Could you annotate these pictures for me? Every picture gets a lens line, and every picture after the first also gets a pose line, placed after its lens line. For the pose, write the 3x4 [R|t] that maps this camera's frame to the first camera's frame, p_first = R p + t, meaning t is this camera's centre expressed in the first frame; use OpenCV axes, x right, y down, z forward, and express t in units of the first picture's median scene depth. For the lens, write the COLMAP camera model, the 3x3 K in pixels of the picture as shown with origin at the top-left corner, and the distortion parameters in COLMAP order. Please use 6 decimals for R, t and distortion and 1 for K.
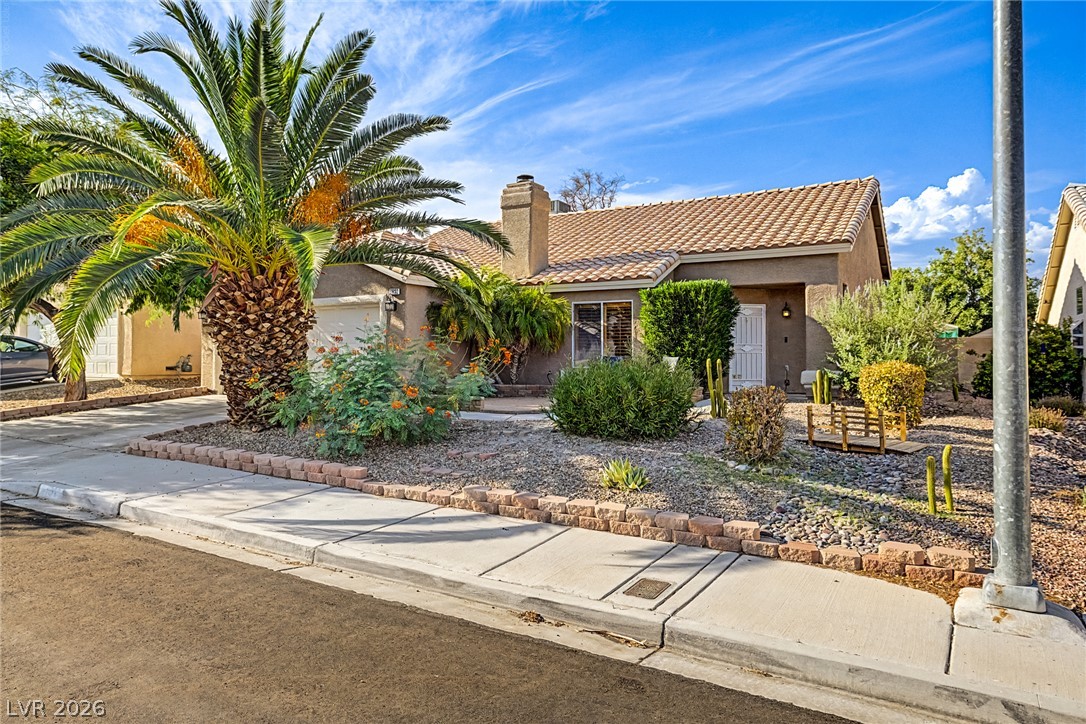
lens RADIAL K [[704.3, 0, 544.6], [0, 704.3, 355.8], [0, 0, 1]] dist [0.008075, 0.001175]
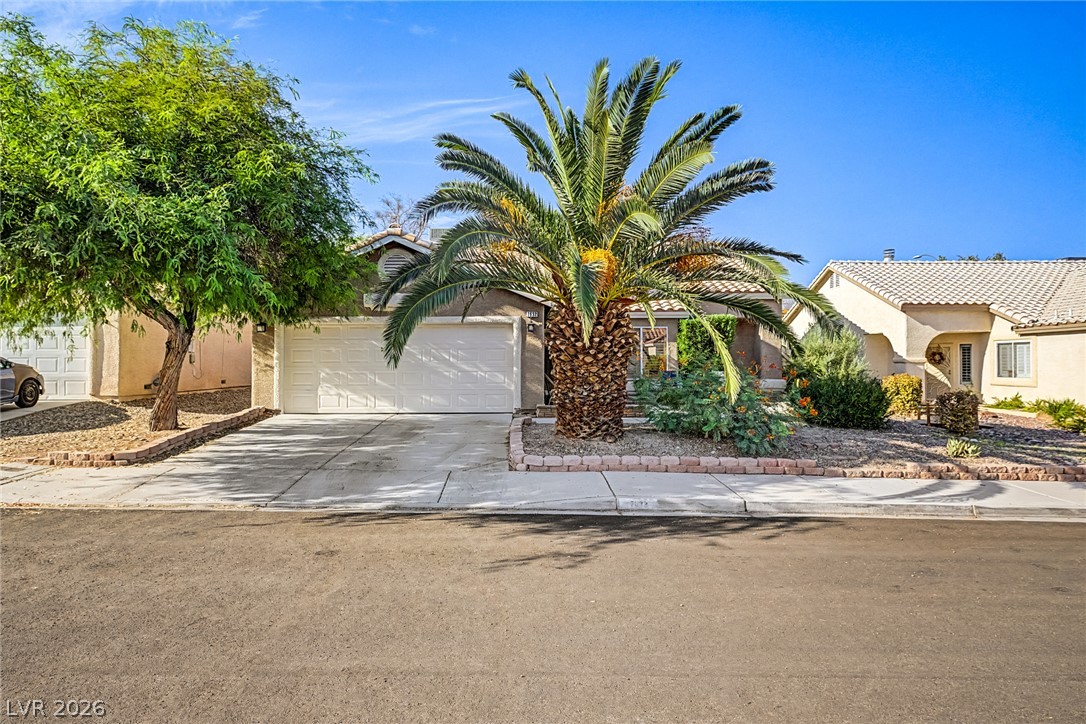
lens RADIAL K [[649.7, 0, 542.2], [0, 649.7, 366.4], [0, 0, 1]] dist [0.002282, 0.002684]
pose [[0.866876, 0.001824, 0.498520, -0.673885], [0.000561, 0.999989, -0.004635, -0.004487], [-0.498523, 0.004298, 0.866866, 0.113909]]
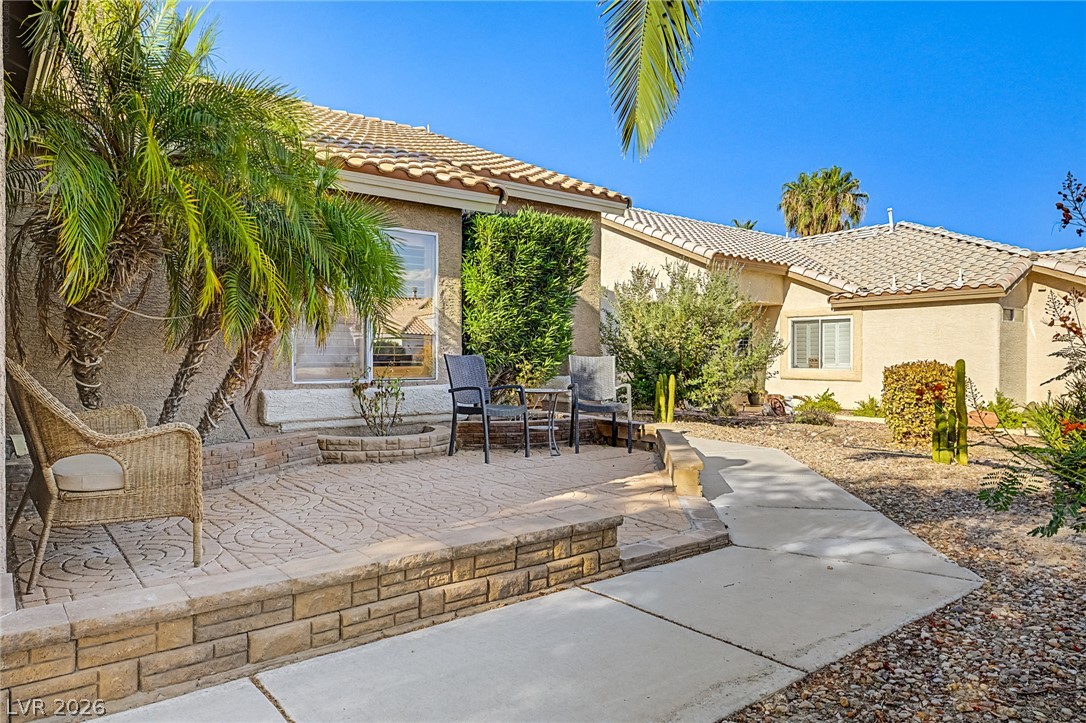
lens RADIAL K [[704.3, 0, 544.4], [0, 704.3, 362.6], [0, 0, 1]] dist [0.008075, 0.001175]
pose [[0.366732, -0.002683, 0.930323, -0.281256], [0.000428, 0.999996, 0.002715, 0.001550], [-0.930327, -0.000597, 0.366732, 0.800742]]
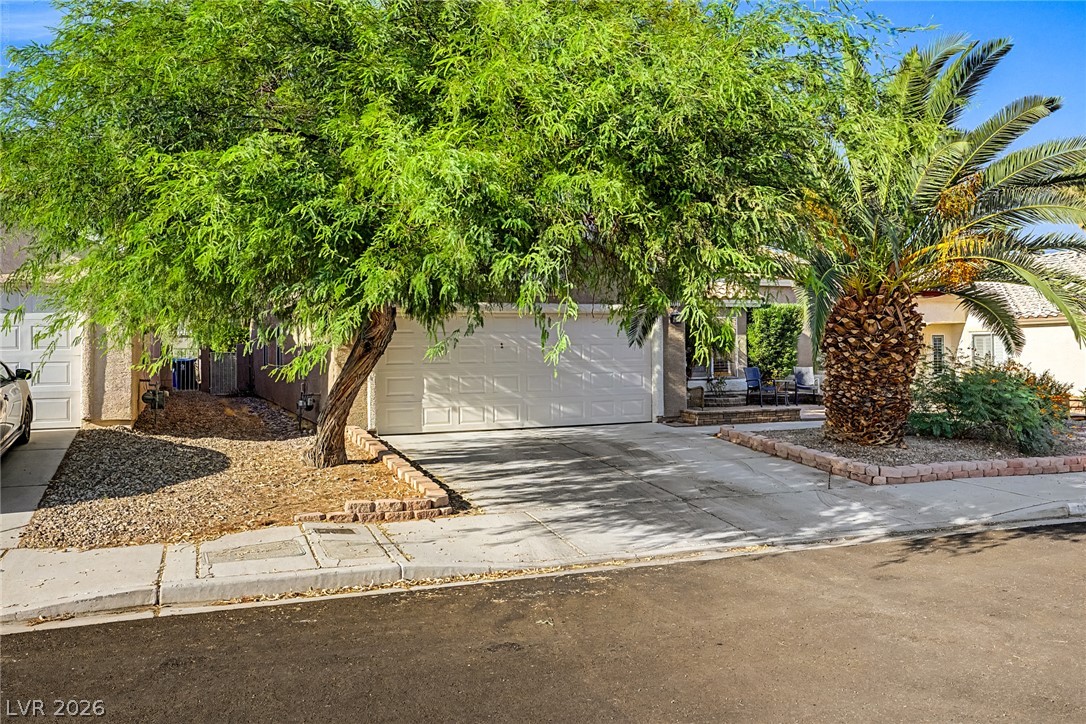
lens RADIAL K [[829.4, 0, 536.2], [0, 829.4, 361.8], [0, 0, 1]] dist [0.014976, 0.002910]
pose [[0.624124, -0.009731, 0.781265, -1.120108], [0.014365, 0.999896, 0.000979, -0.016602], [-0.781194, 0.010612, 0.624199, 0.456017]]
